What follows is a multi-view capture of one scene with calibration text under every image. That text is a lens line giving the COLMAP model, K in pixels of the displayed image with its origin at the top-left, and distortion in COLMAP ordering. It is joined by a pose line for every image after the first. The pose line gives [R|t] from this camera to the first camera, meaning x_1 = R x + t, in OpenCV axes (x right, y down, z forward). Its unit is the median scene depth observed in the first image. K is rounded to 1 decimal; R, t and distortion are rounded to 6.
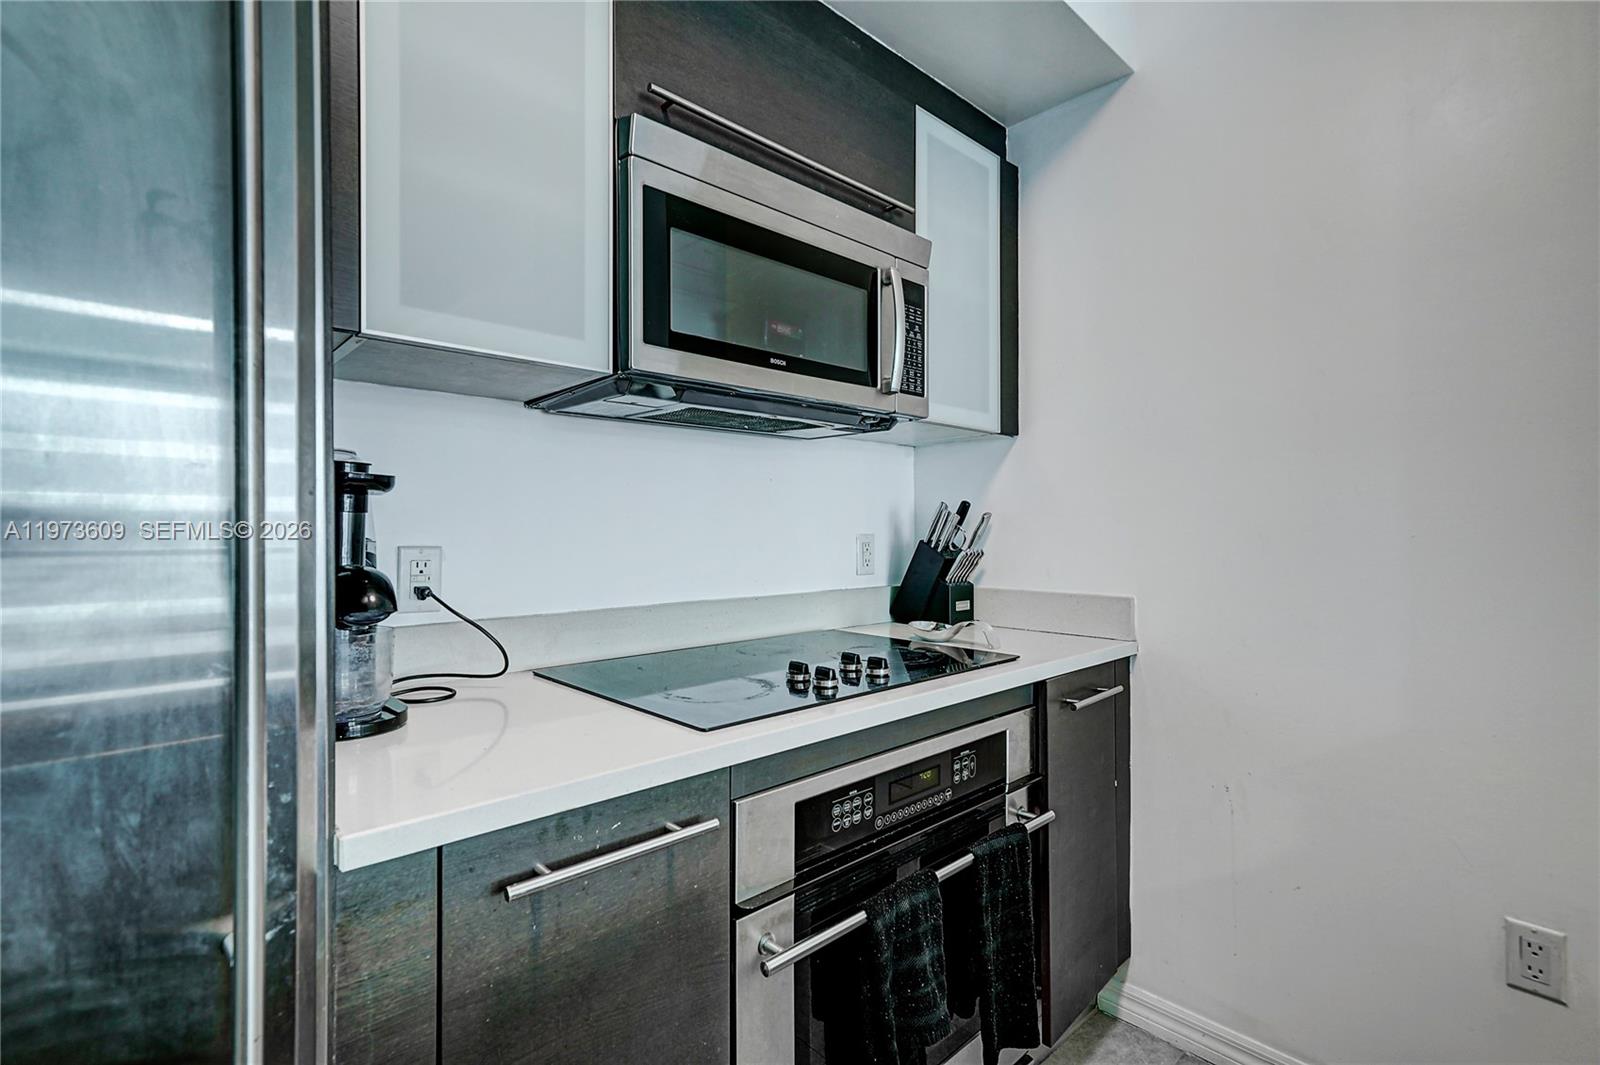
lens RADIAL K [[739.6, 0, 803.0], [0, 739.6, 527.7], [0, 0, 1]] dist [0.011307, 0.000561]
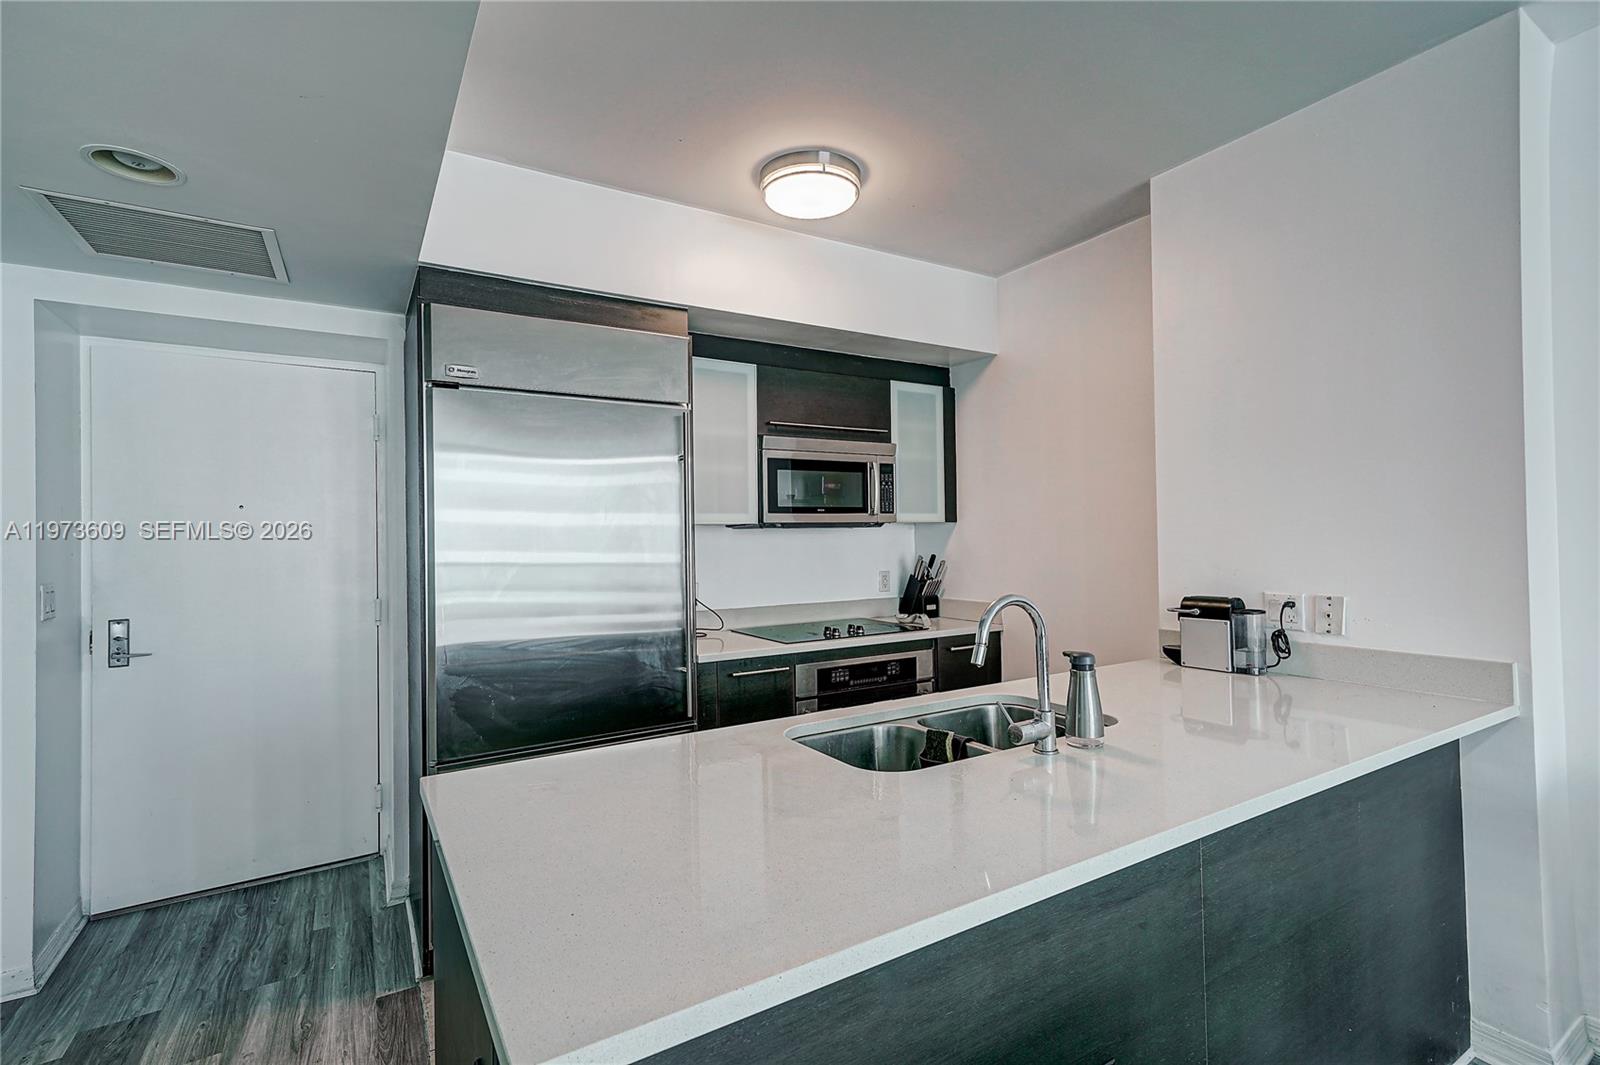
lens RADIAL K [[739.6, 0, 803.0], [0, 739.6, 527.7], [0, 0, 1]] dist [0.011307, 0.000561]
pose [[0.977633, -0.016419, -0.209676, 0.374647], [0.014383, 0.999833, -0.011230, -0.114694], [0.209825, 0.007963, 0.977706, -1.286964]]
